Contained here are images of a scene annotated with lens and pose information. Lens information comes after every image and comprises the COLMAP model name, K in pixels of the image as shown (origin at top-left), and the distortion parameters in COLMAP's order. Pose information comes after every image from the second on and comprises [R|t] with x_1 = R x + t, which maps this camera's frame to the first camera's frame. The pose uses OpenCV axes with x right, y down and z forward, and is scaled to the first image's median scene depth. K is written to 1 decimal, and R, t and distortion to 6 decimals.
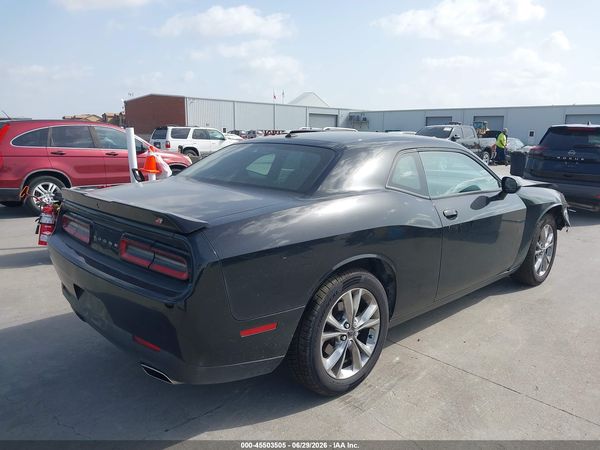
lens RADIAL K [[473.8, 0, 300.0], [0, 473.8, 225.0], [0, 0, 1]] dist [-0.001833, 0.000319]
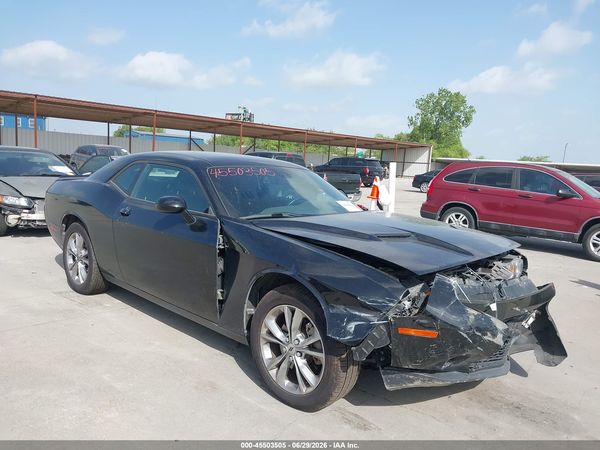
lens RADIAL K [[473.8, 0, 300.0], [0, 473.8, 225.0], [0, 0, 1]] dist [-0.001833, 0.000319]
pose [[0.055795, 0.123001, -0.990837, 0.266361], [-0.245894, 0.963509, 0.105762, -0.039142], [0.967689, 0.237740, 0.084004, 0.228957]]
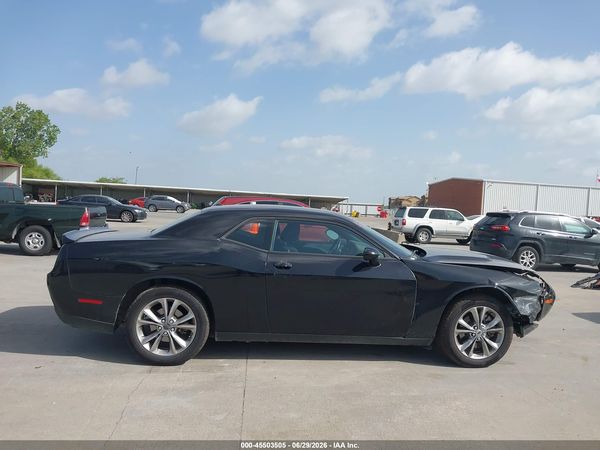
lens RADIAL K [[473.8, 0, 300.0], [0, 473.8, 225.0], [0, 0, 1]] dist [-0.001833, 0.000319]
pose [[0.790914, 0.051903, -0.609722, 0.198515], [-0.154585, 0.981026, -0.117014, 0.002203], [0.592079, 0.186802, 0.783931, -0.003963]]
